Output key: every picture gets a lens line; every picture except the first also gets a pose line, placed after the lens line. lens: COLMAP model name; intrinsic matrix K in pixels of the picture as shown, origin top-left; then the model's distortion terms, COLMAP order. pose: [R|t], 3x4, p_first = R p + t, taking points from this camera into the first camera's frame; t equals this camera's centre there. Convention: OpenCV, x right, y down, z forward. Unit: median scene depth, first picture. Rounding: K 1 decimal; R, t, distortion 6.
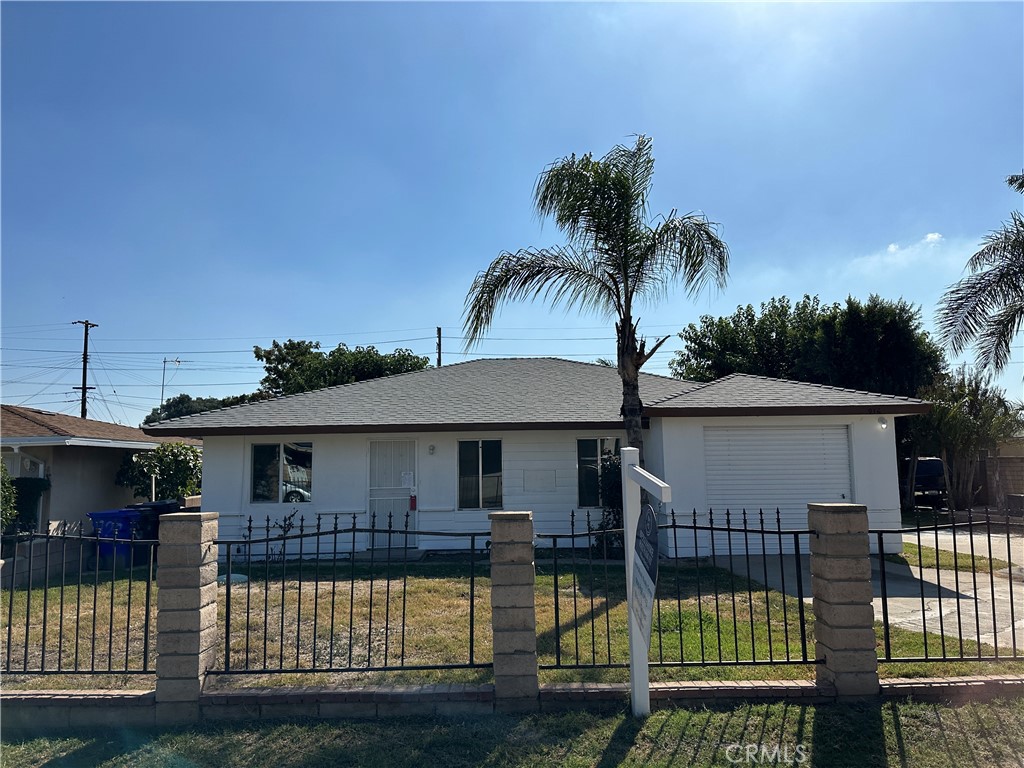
lens RADIAL K [[714.9, 0, 512.0], [0, 714.9, 384.0], [0, 0, 1]] dist [0.066727, -0.077708]
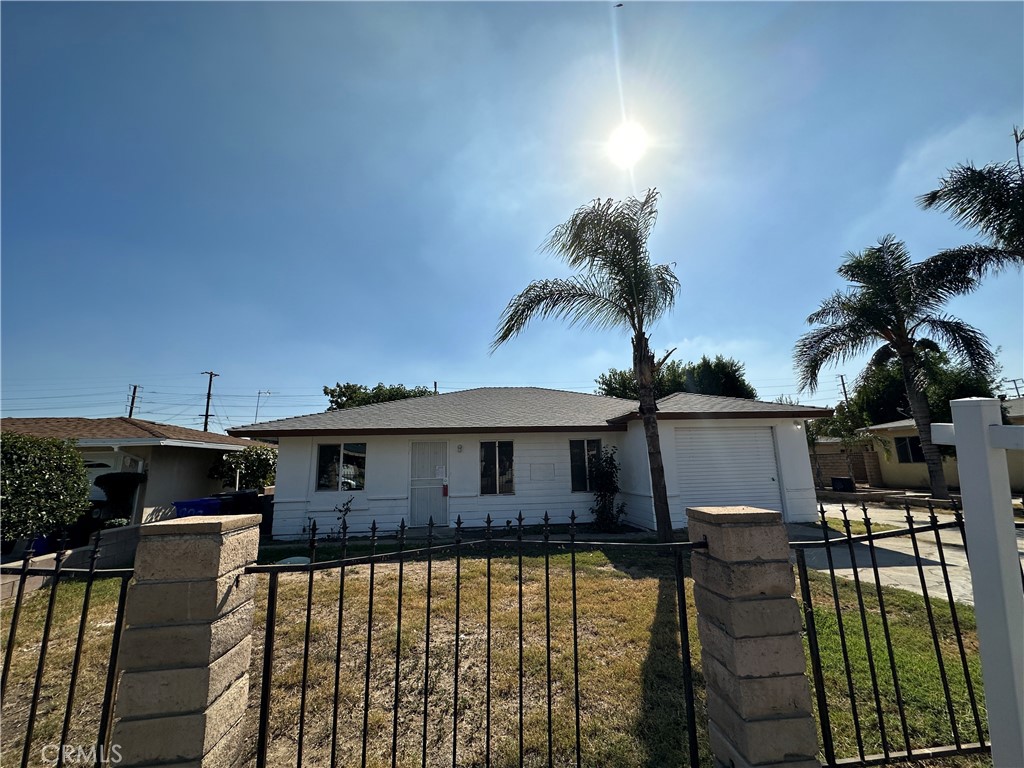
lens RADIAL K [[405.4, 0, 508.2], [0, 405.4, 386.4], [0, 0, 1]] dist [0.000078, 0.000136]
pose [[0.995970, 0.008323, 0.089302, -0.096228], [-0.001127, 0.996767, -0.080333, 0.040642], [-0.089682, 0.079909, 0.992760, 0.265839]]
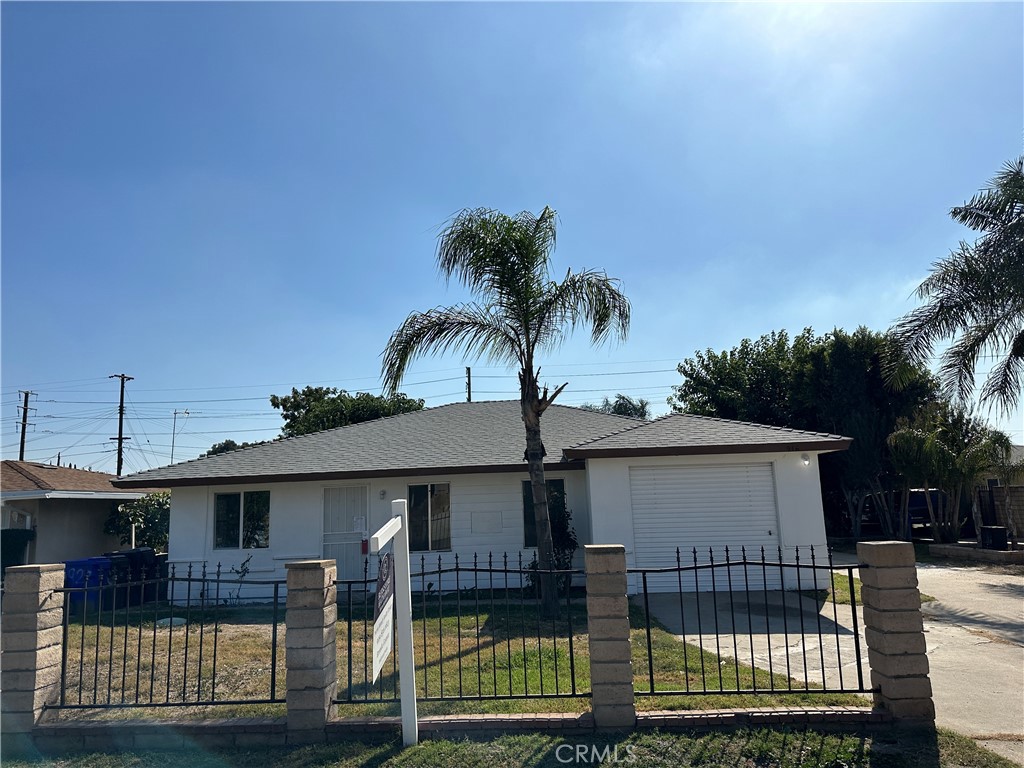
lens RADIAL K [[714.9, 0, 512.0], [0, 714.9, 384.0], [0, 0, 1]] dist [0.066727, -0.077708]
pose [[0.997251, -0.031944, -0.066853, 0.159556], [0.028544, 0.998280, -0.051209, -0.010924], [0.068374, 0.049160, 0.996448, -0.041405]]
